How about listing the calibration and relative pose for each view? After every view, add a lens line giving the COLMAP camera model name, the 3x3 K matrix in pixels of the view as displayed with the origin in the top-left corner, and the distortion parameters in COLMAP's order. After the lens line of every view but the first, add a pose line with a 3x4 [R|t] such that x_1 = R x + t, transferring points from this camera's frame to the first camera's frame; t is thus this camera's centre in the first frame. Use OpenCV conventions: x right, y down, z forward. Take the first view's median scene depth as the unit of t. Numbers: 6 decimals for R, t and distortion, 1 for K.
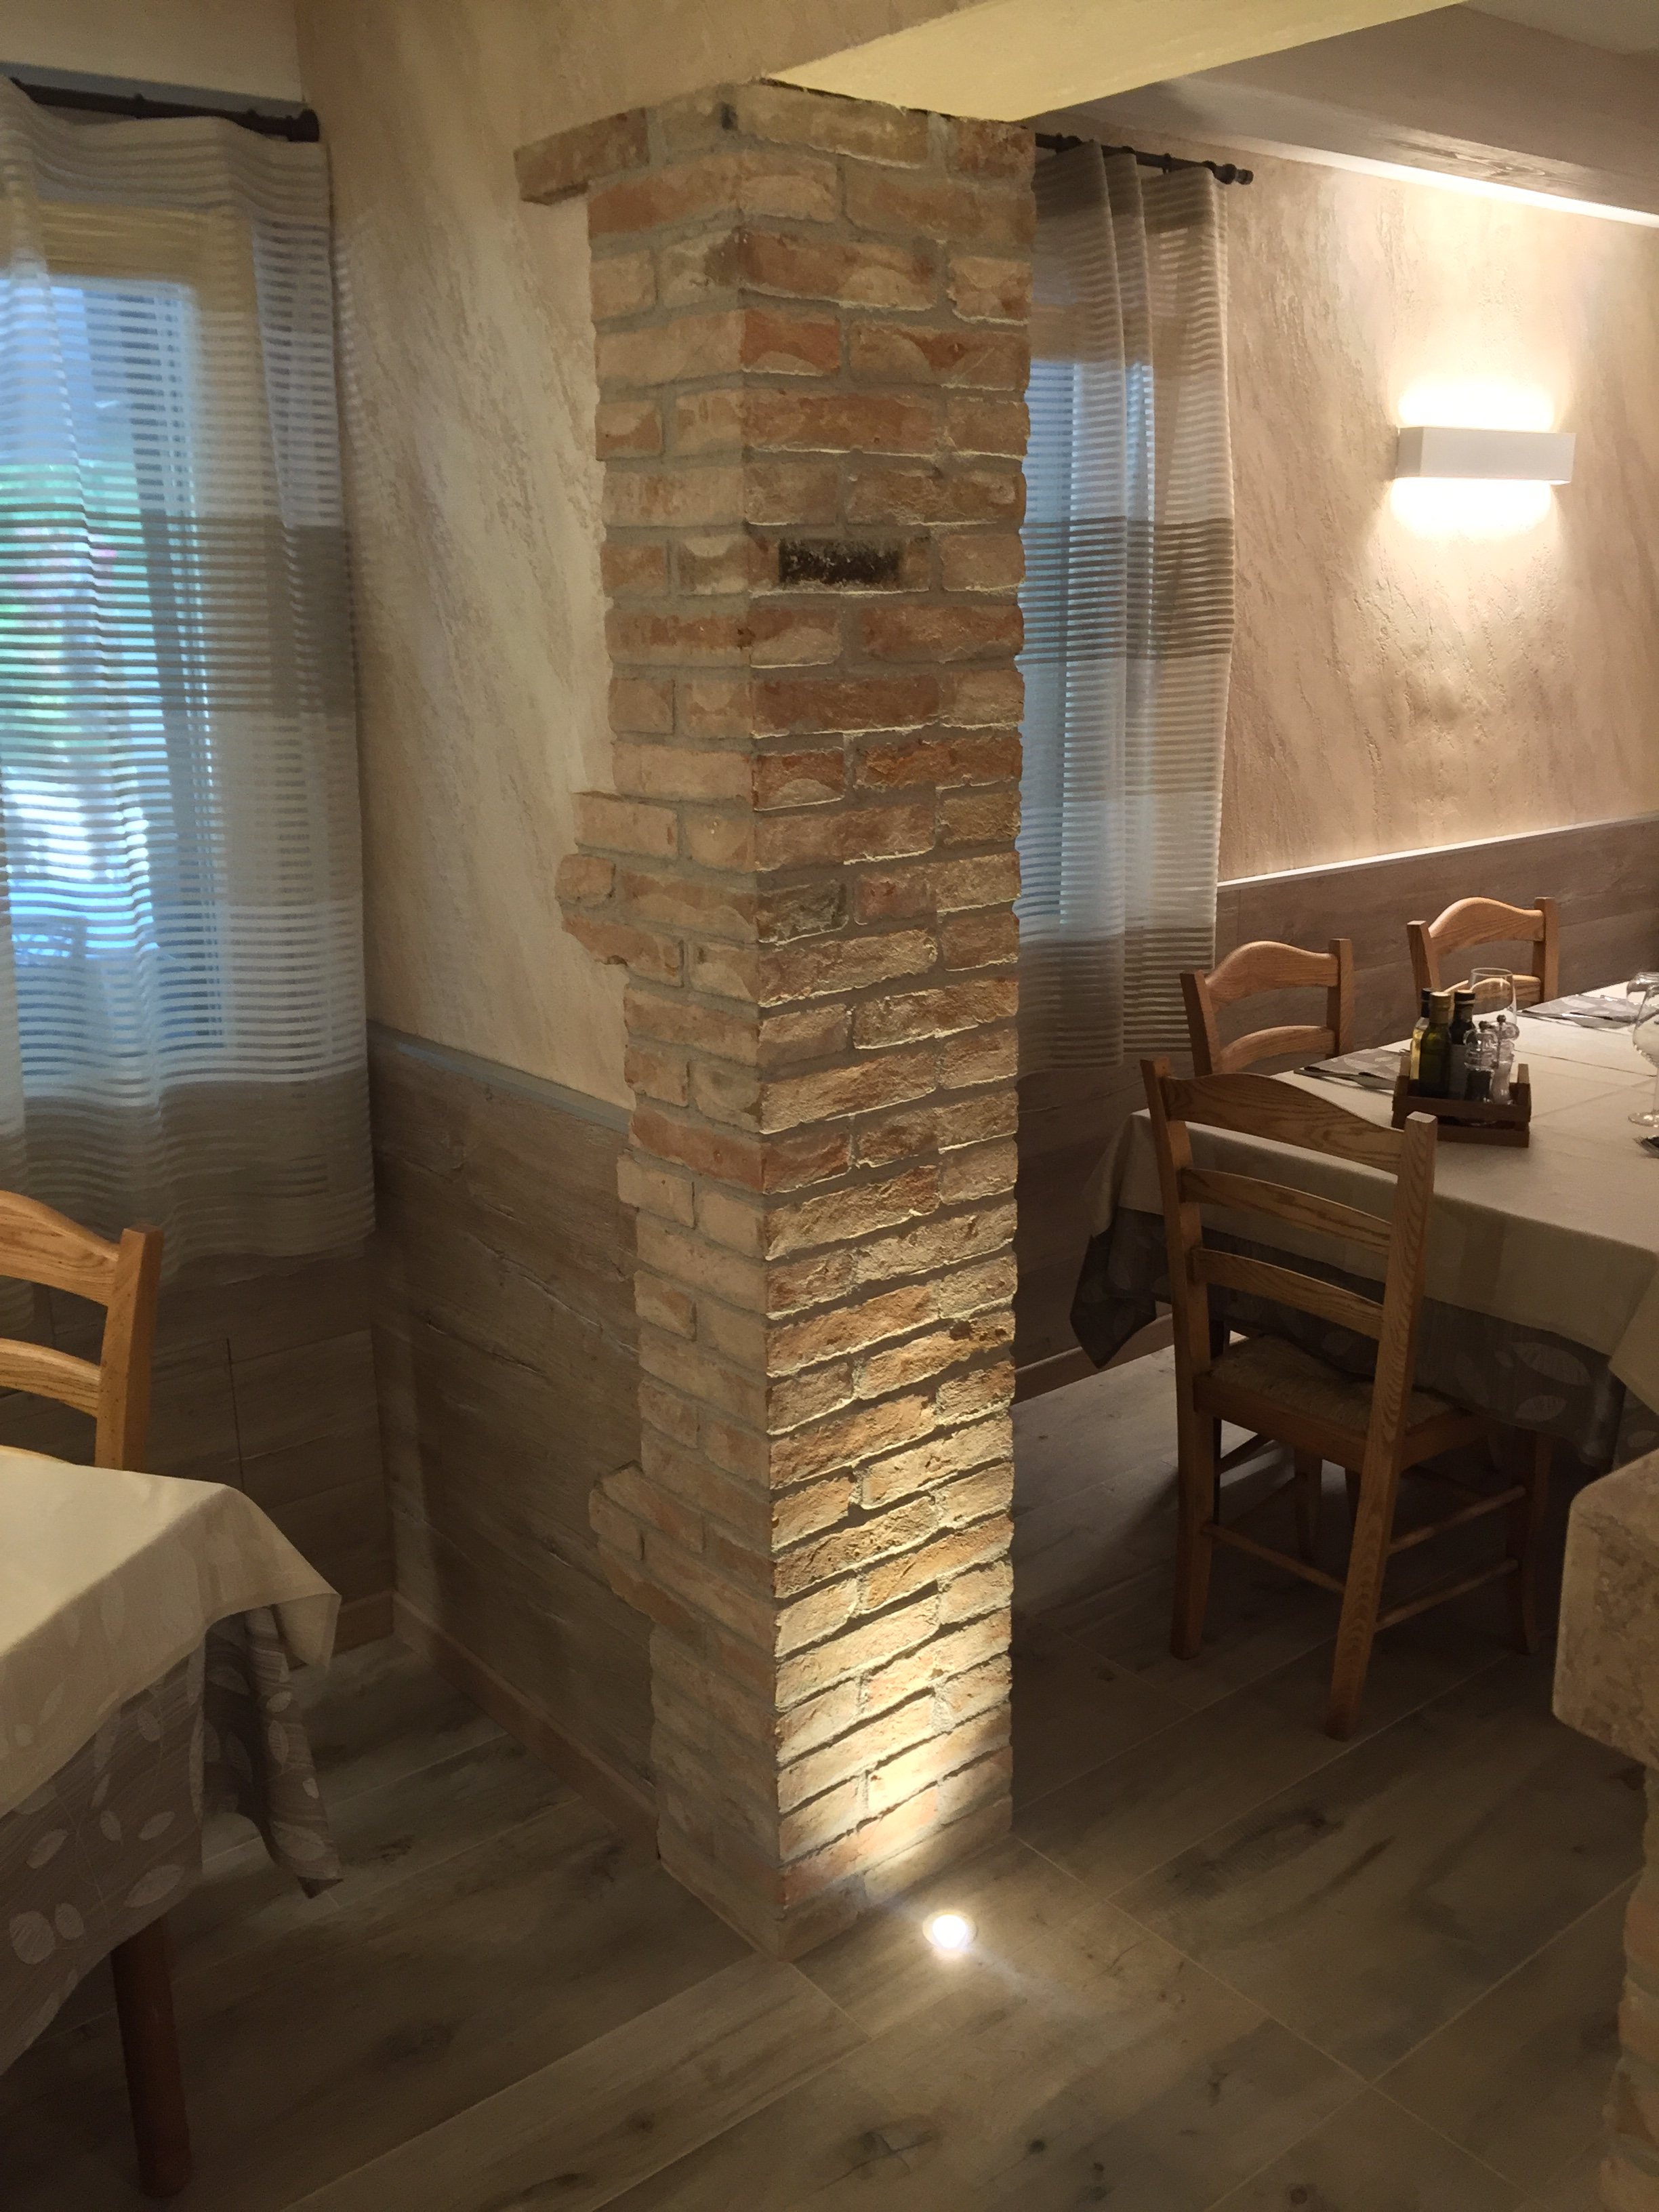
lens RADIAL K [[1871.0, 0, 826.2], [0, 1871.0, 1110.0], [0, 0, 1]] dist [0.045195, -0.026361]
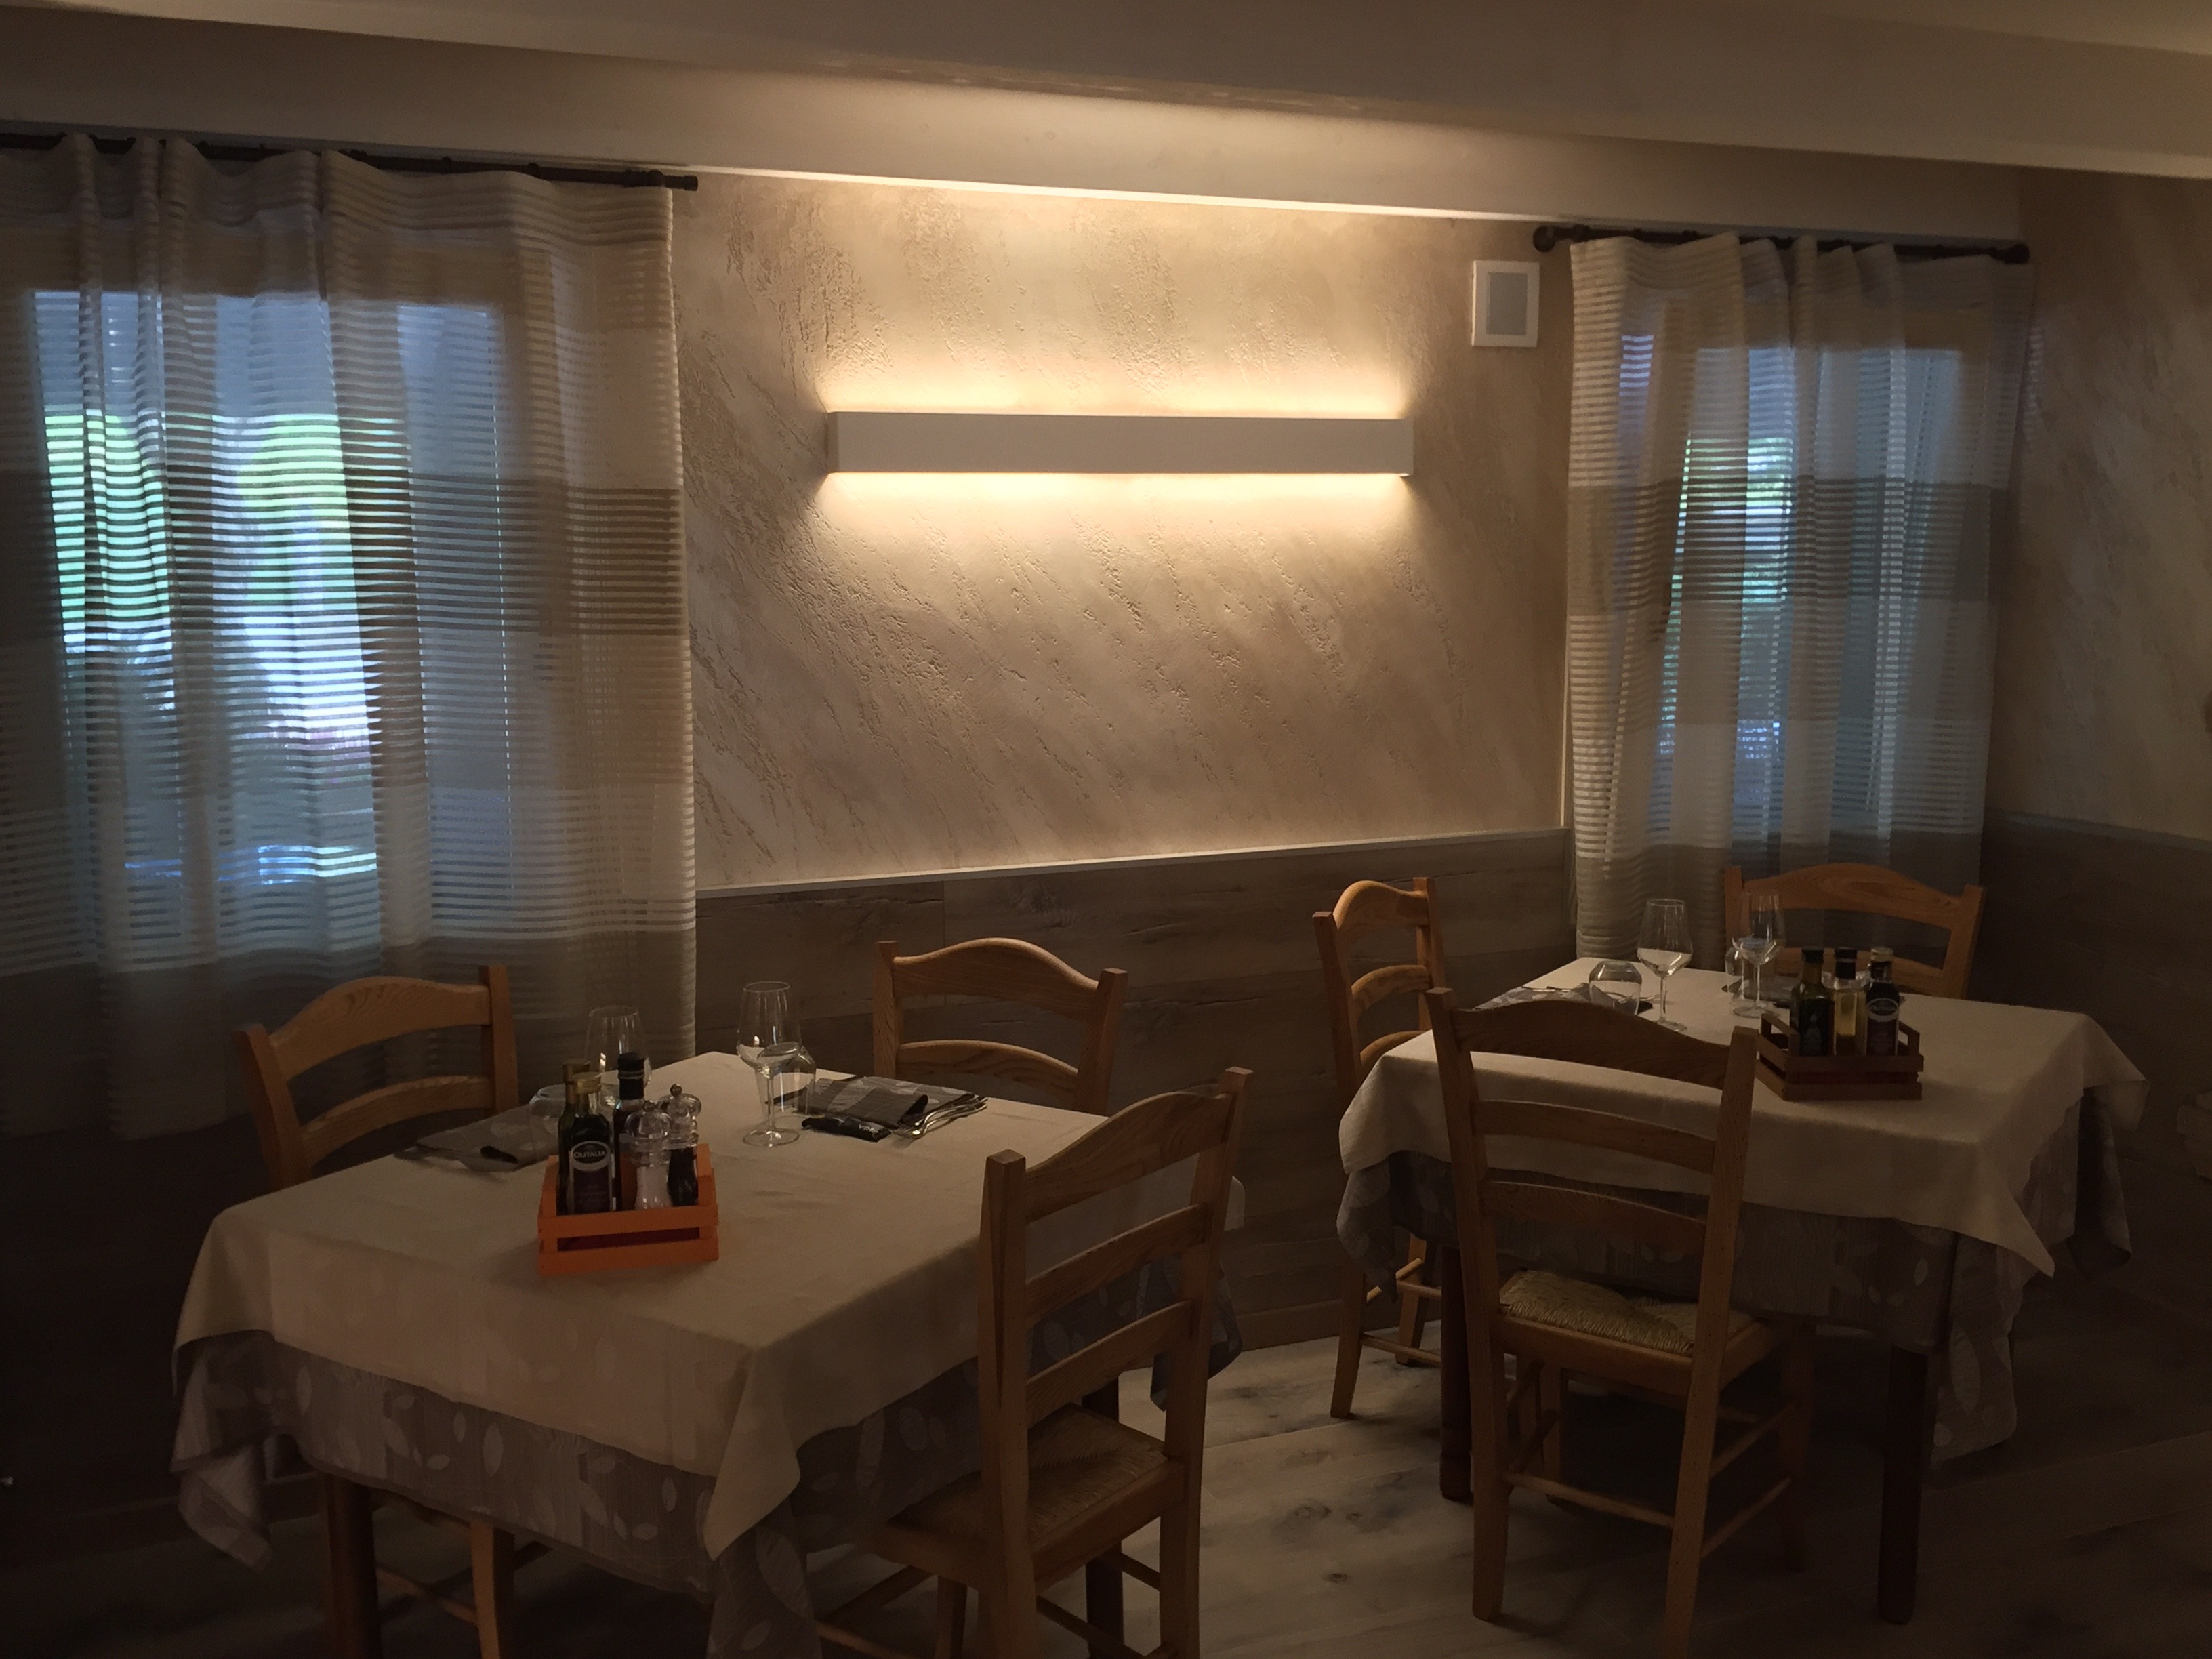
lens RADIAL K [[2046.2, 0, 1105.1], [0, 2046.2, 846.4], [0, 0, 1]] dist [0.003114, 0.000000]
pose [[0.955324, 0.053295, -0.290716, -0.498934], [-0.089360, 0.989657, -0.112218, 0.265060], [0.281728, 0.133183, 0.950206, -0.860247]]
